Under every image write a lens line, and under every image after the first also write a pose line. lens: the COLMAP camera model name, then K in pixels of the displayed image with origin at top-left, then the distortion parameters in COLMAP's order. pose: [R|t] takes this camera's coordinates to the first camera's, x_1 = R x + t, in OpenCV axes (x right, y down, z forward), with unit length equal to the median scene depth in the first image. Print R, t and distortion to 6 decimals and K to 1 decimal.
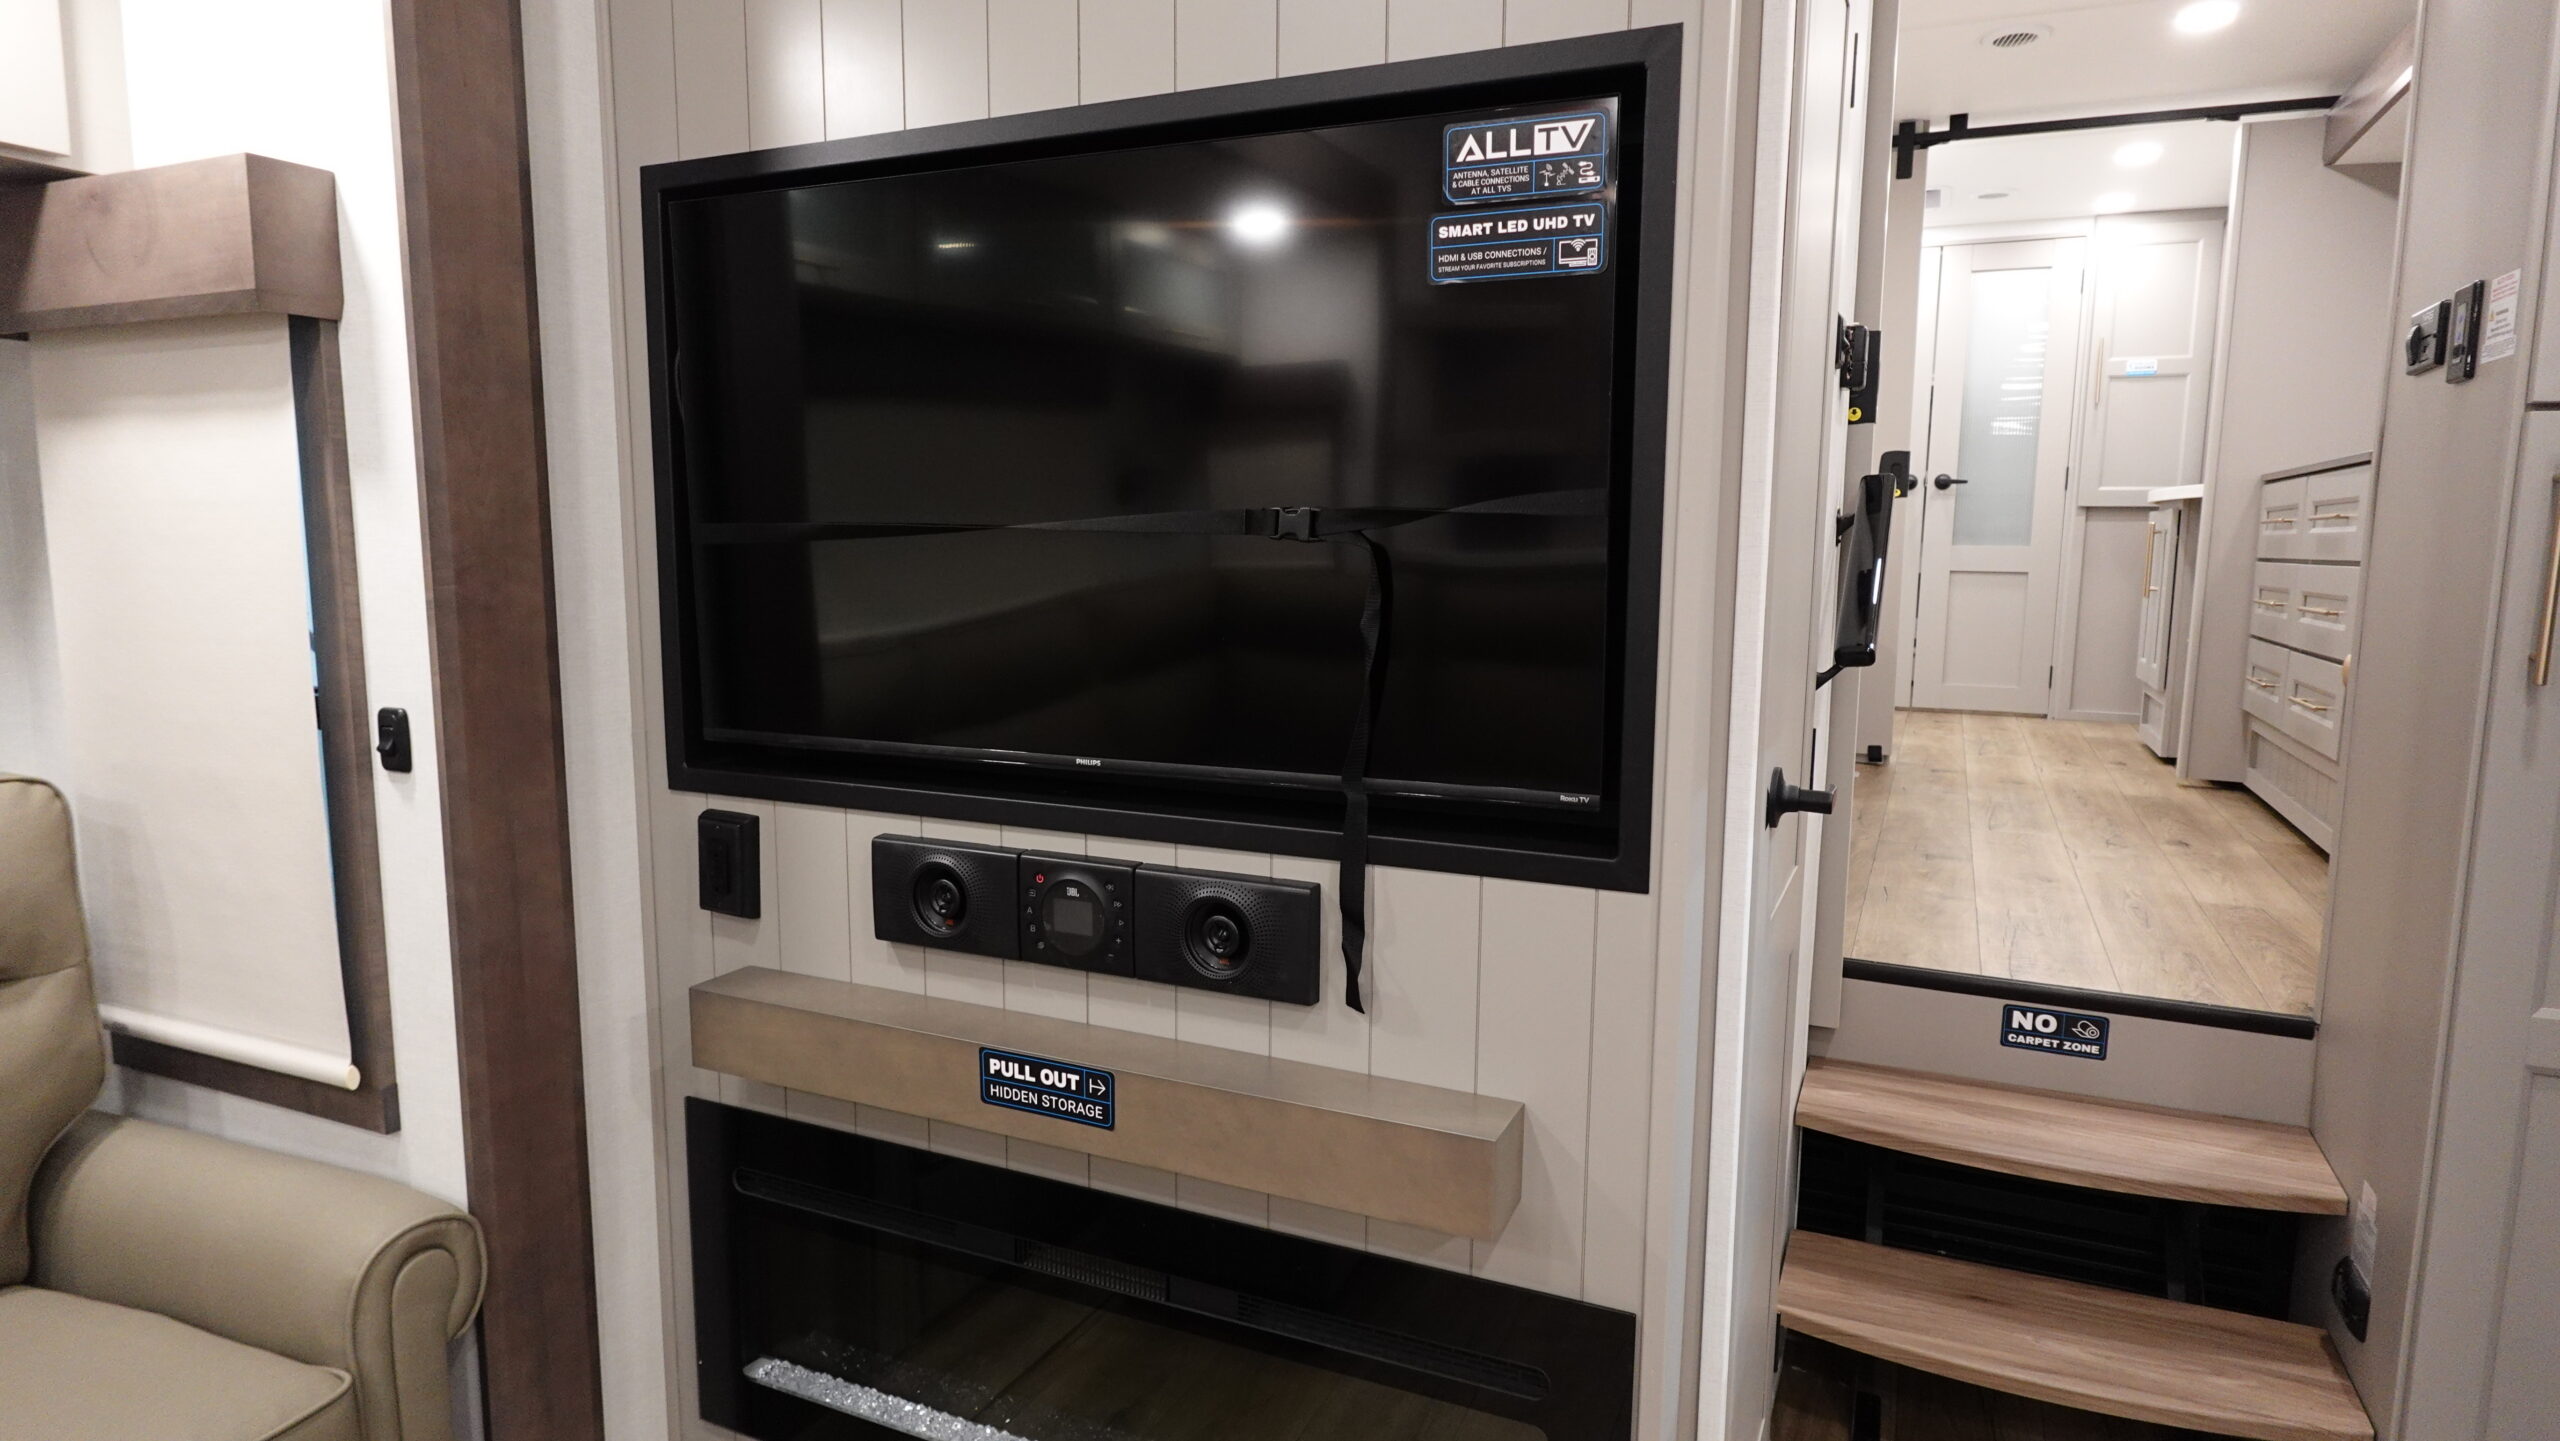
lens RADIAL K [[1451.9, 0, 1280.0], [0, 1451.9, 720.5], [0, 0, 1]] dist [-0.002818, 0.004232]
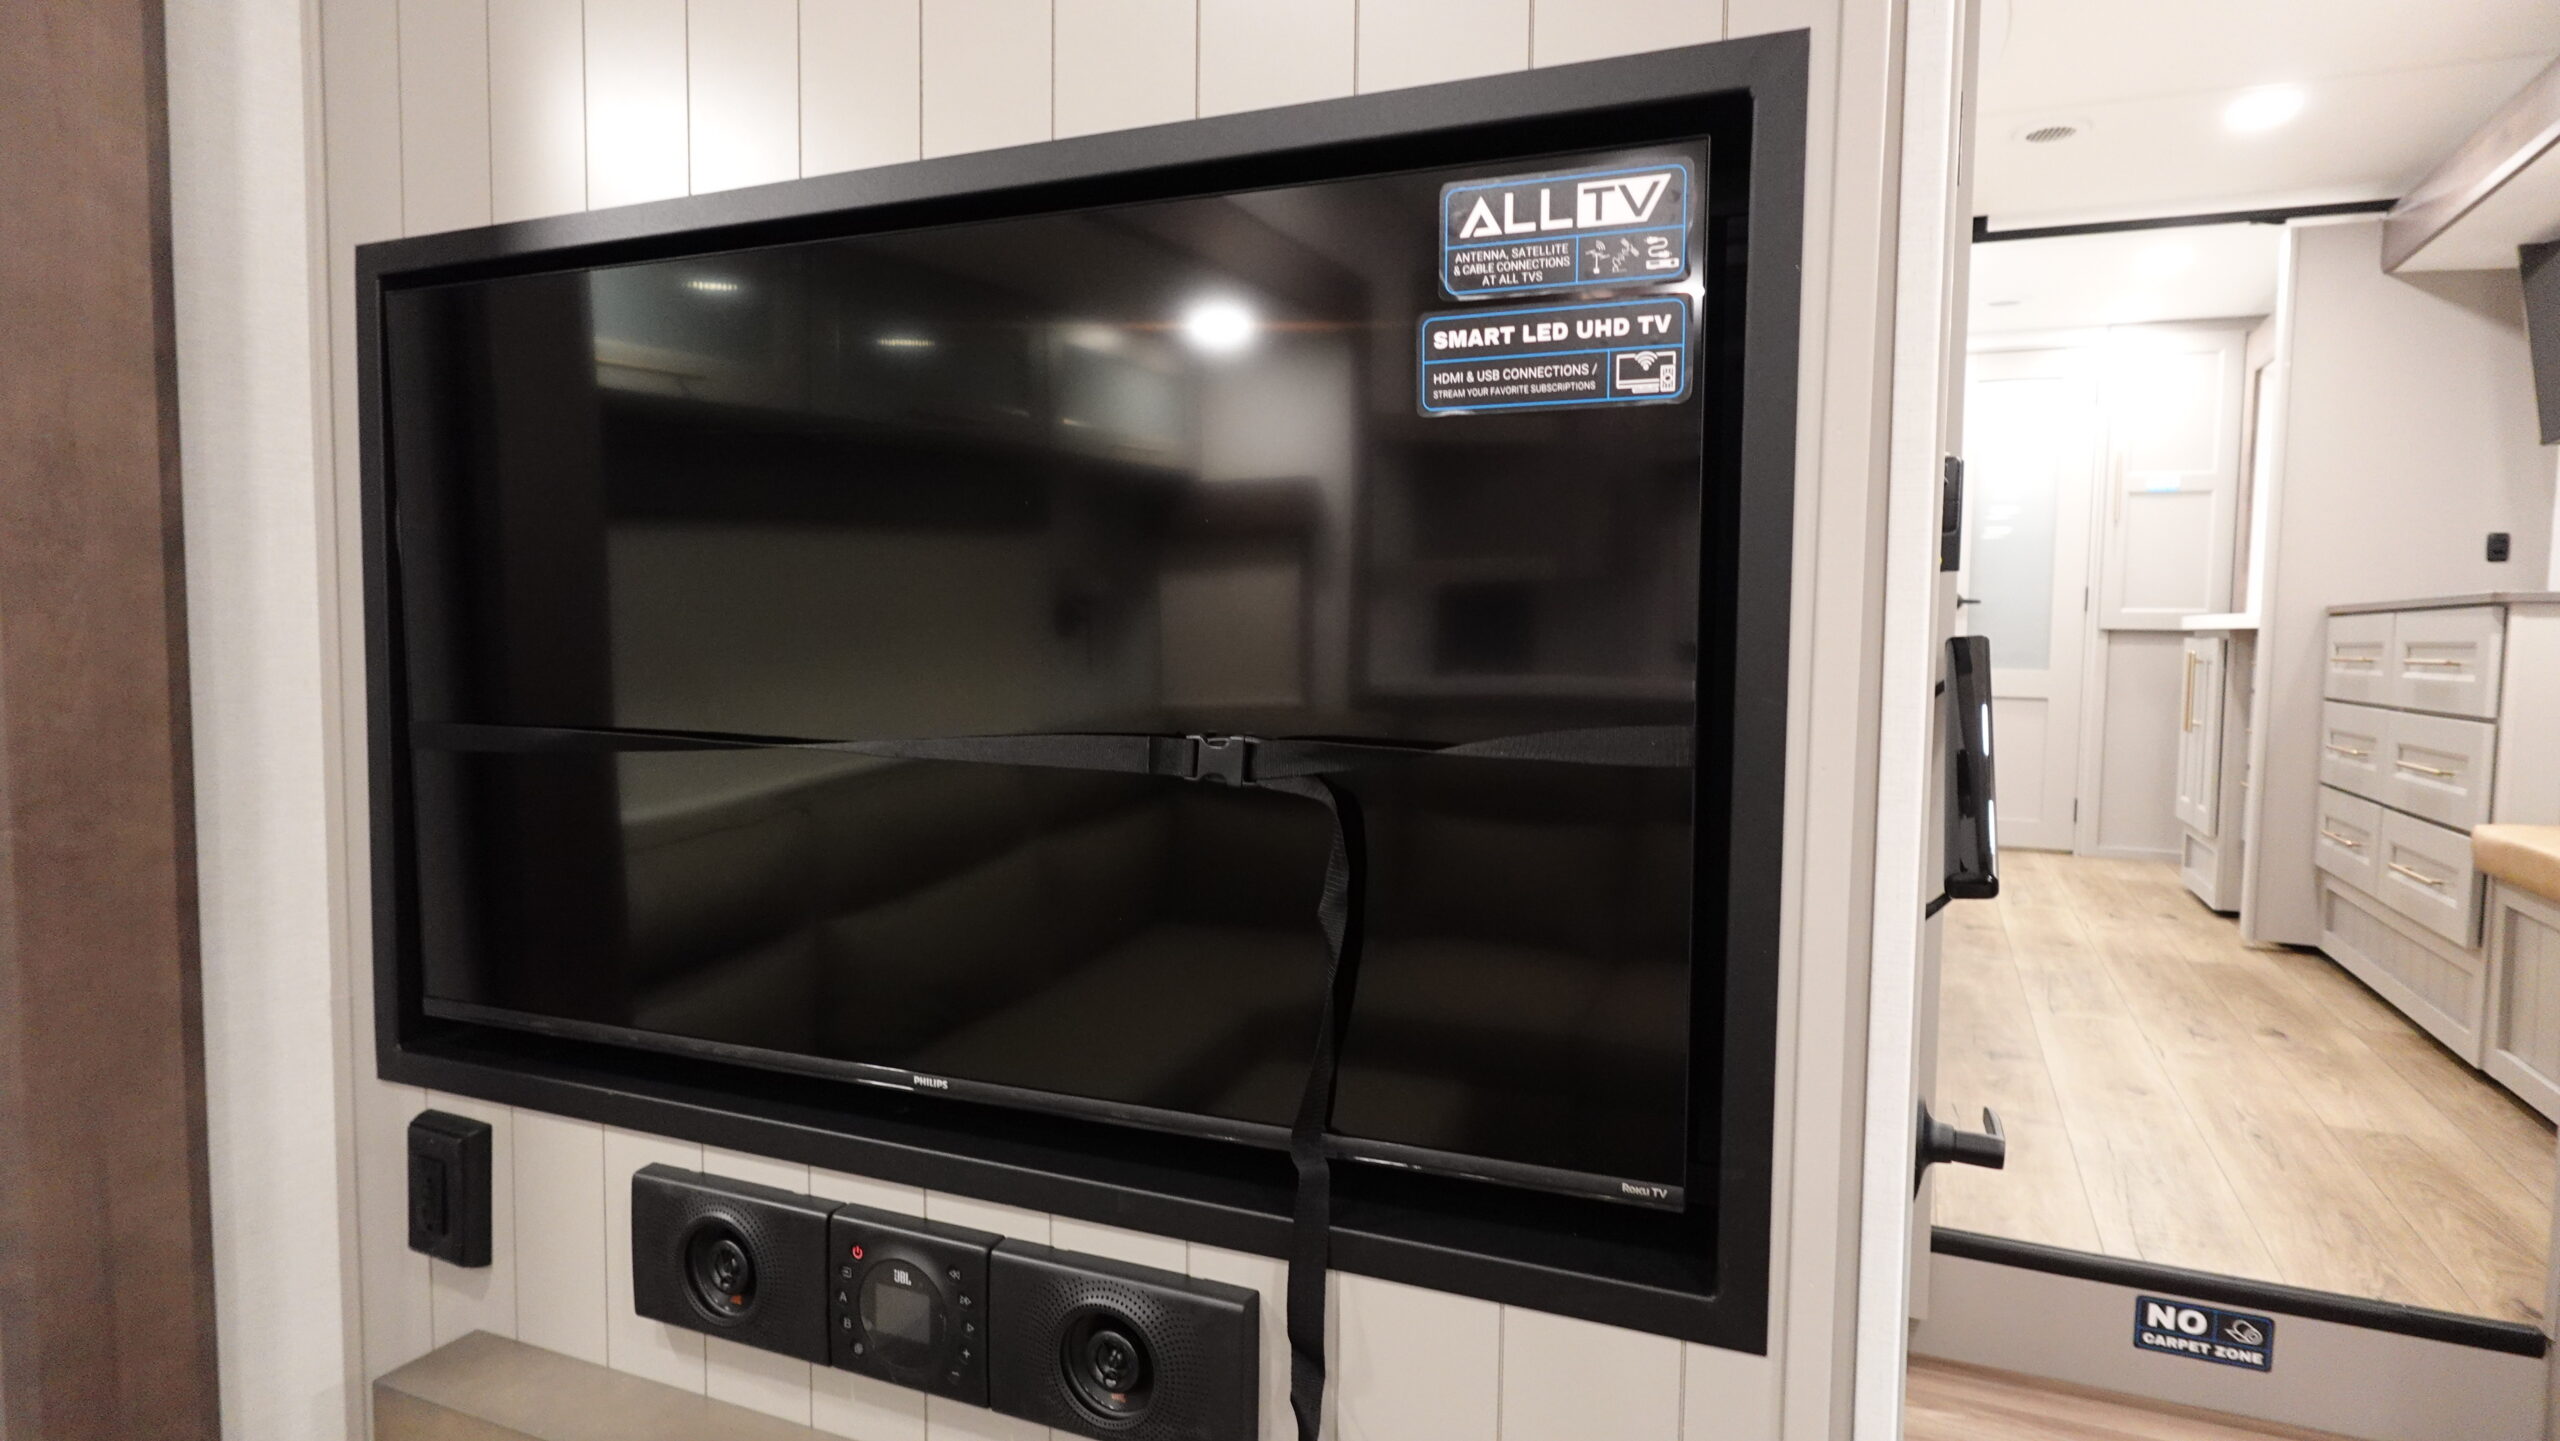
lens RADIAL K [[1451.9, 0, 1280.0], [0, 1451.9, 720.5], [0, 0, 1]] dist [-0.002818, 0.004232]
pose [[0.999873, 0.003140, 0.015620, 0.024376], [-0.002120, 0.997889, -0.064904, -0.100946], [-0.015791, 0.064863, 0.997769, 0.295379]]
